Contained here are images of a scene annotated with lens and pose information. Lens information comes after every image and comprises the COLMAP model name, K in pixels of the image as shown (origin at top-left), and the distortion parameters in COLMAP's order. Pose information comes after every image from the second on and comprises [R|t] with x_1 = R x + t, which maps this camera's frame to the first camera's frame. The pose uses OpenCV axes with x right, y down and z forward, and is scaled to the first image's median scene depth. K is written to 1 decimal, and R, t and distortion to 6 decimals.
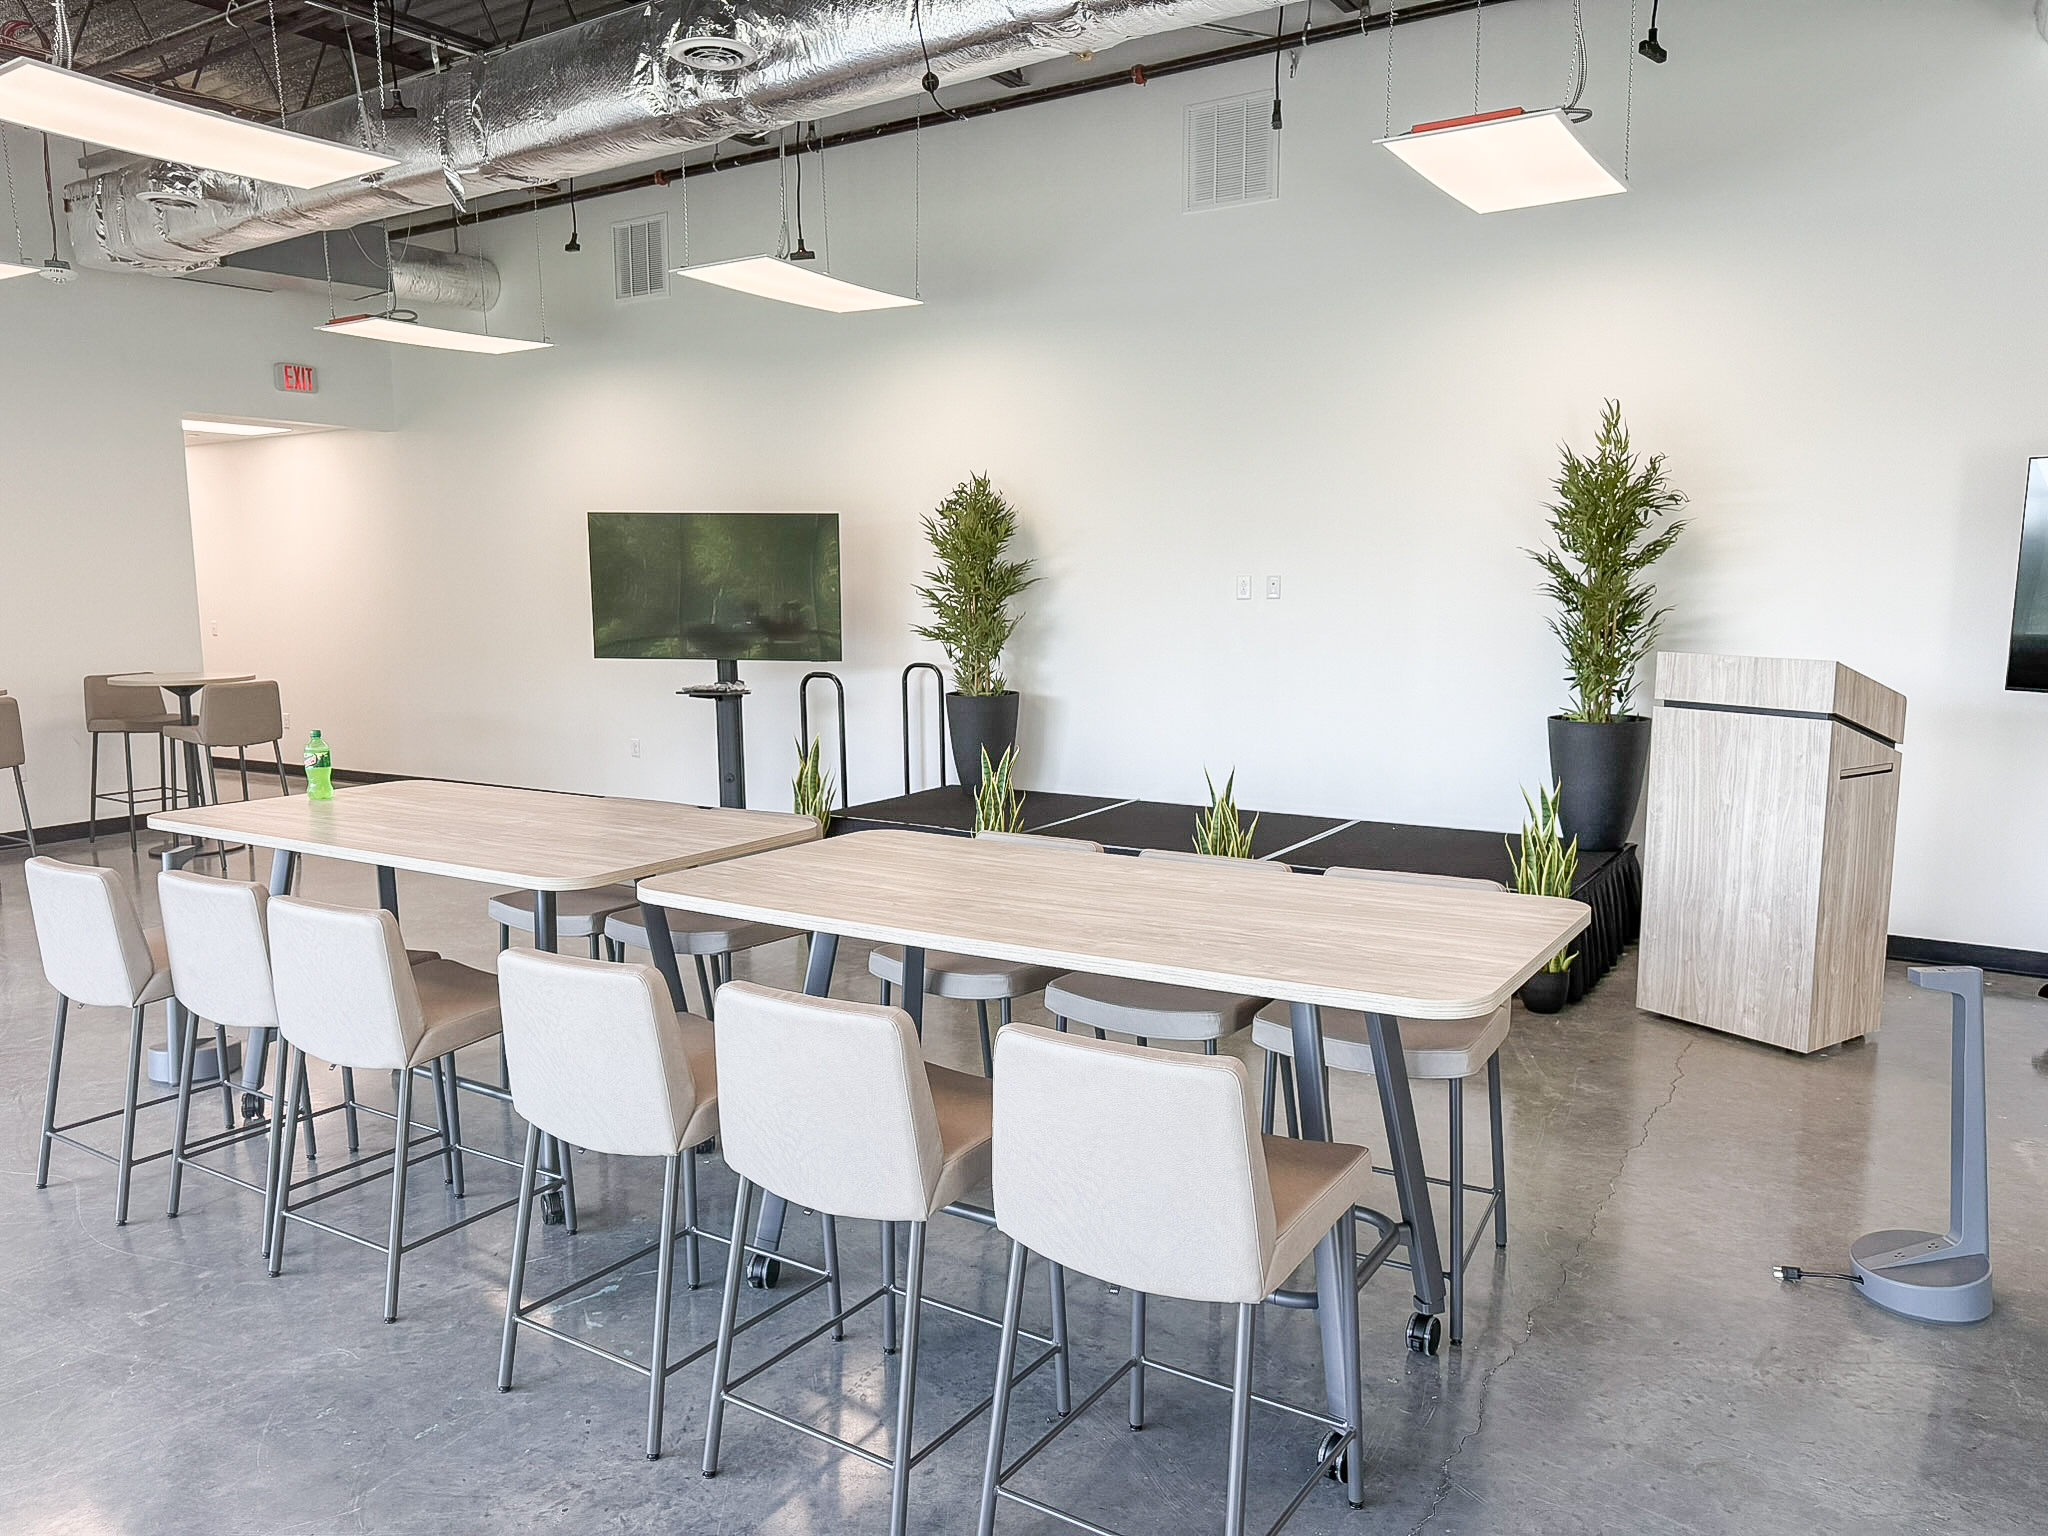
lens RADIAL K [[1428.8, 0, 1030.0], [0, 1428.8, 744.0], [0, 0, 1]] dist [0.076206, -0.129916]
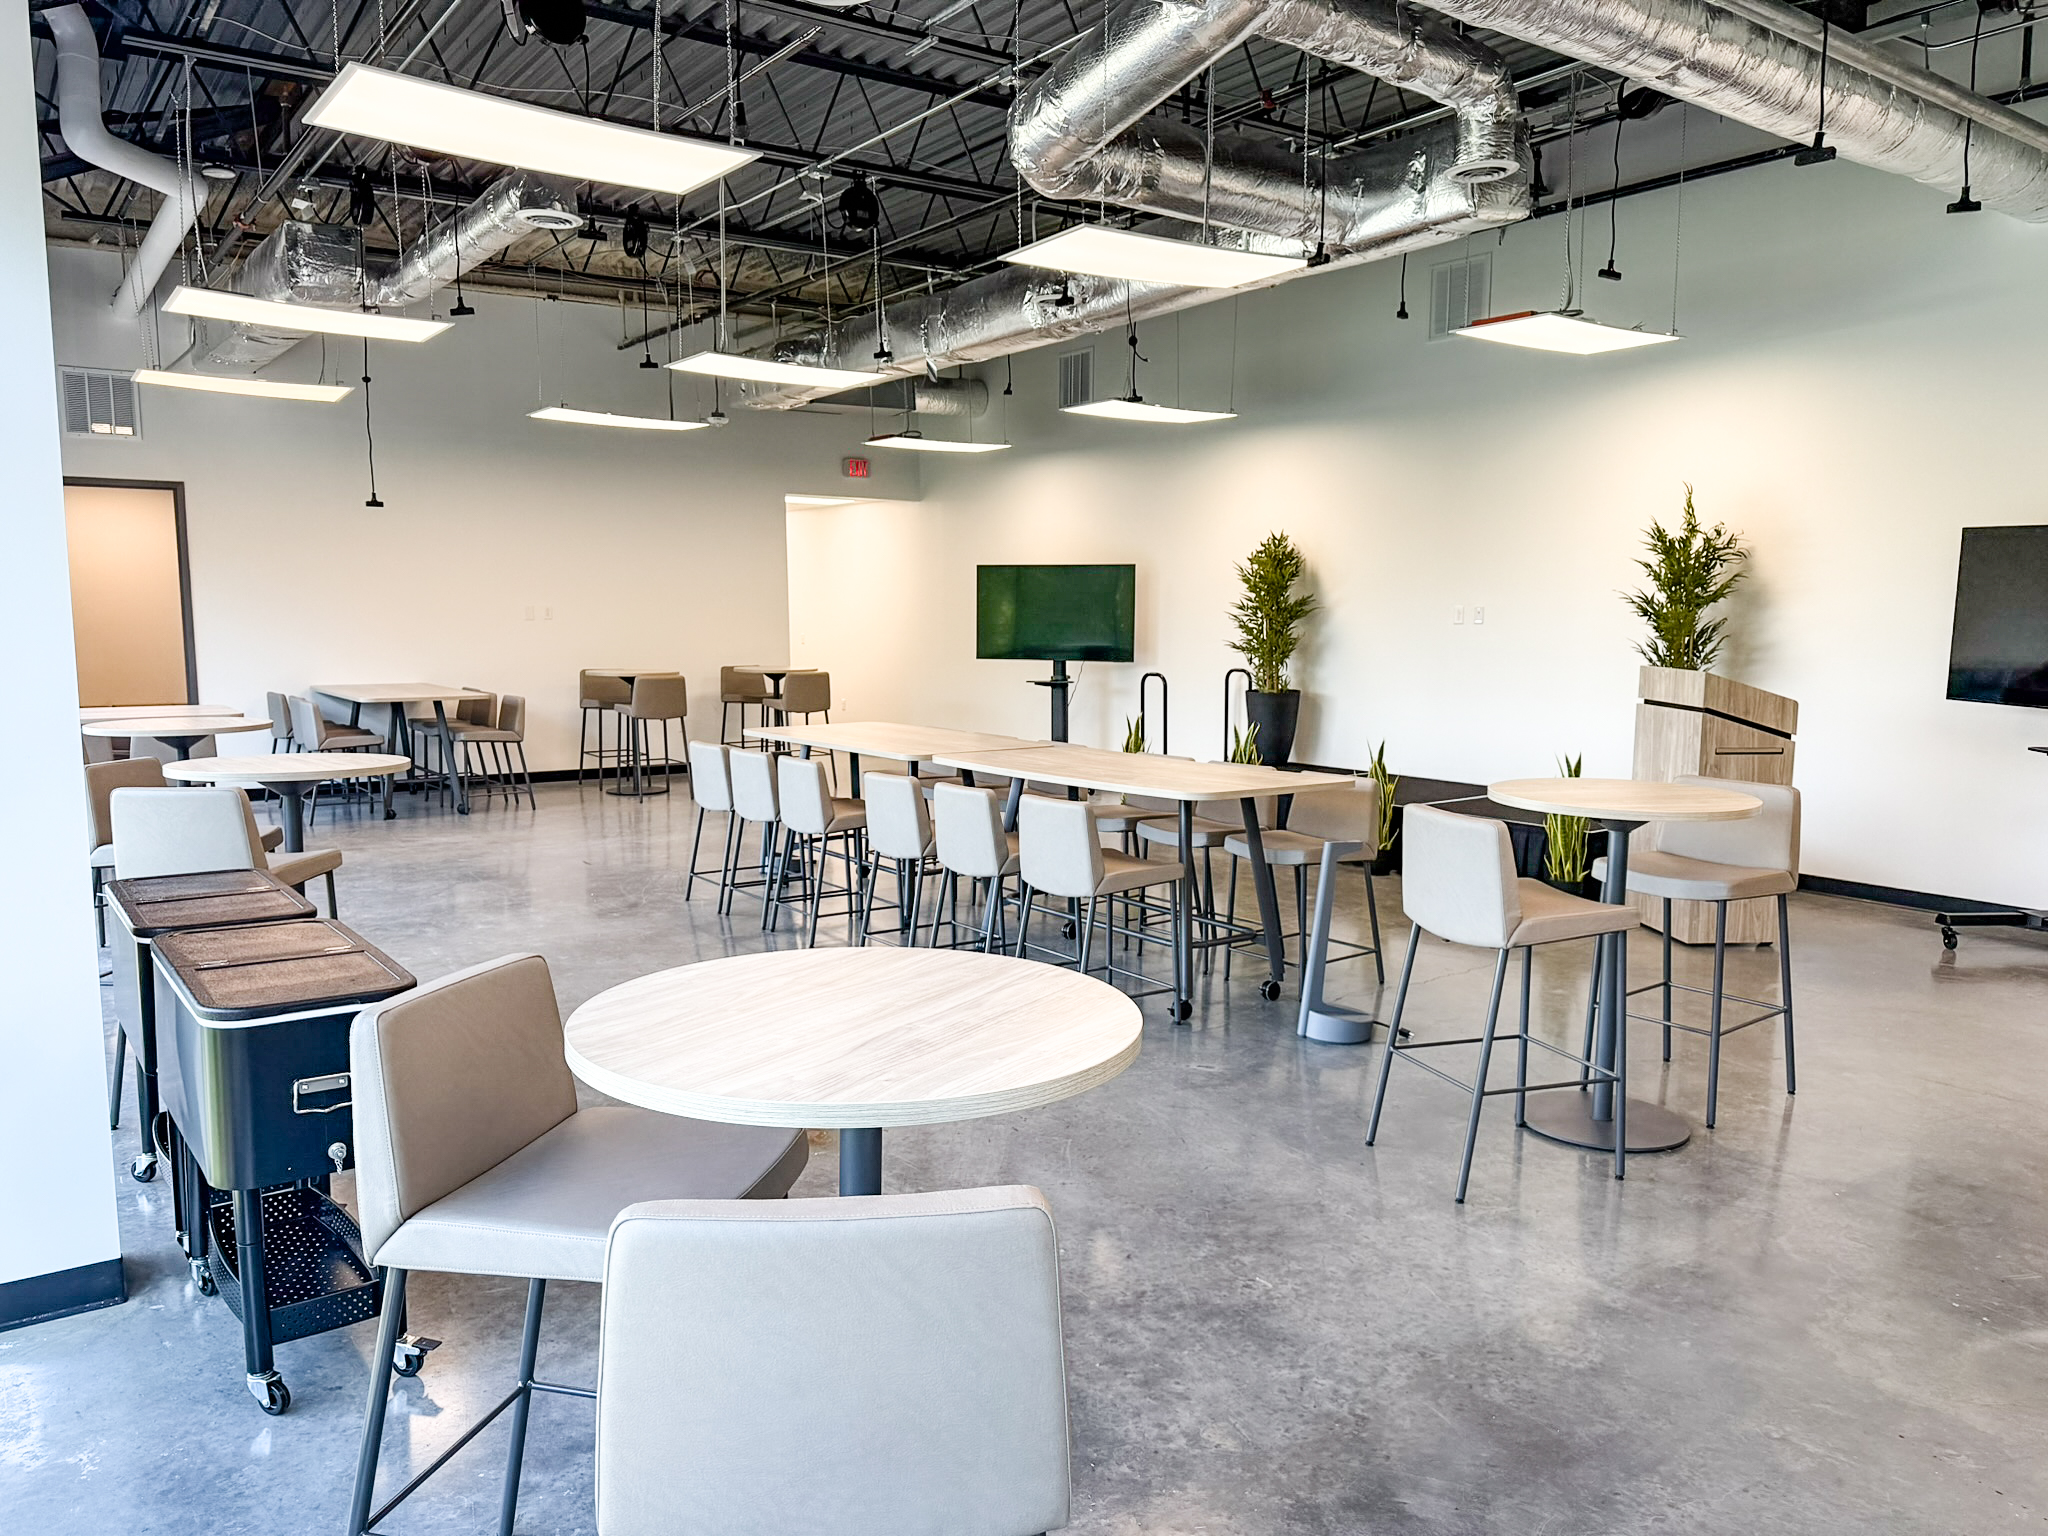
lens RADIAL K [[1458.5, 0, 1021.1], [0, 1458.5, 749.1], [0, 0, 1]] dist [0.010287, -0.038398]
pose [[0.929003, 0.039653, -0.367942, 0.280648], [-0.041884, 0.999121, 0.001923, 0.030144], [0.367695, 0.013624, 0.929847, -0.425292]]
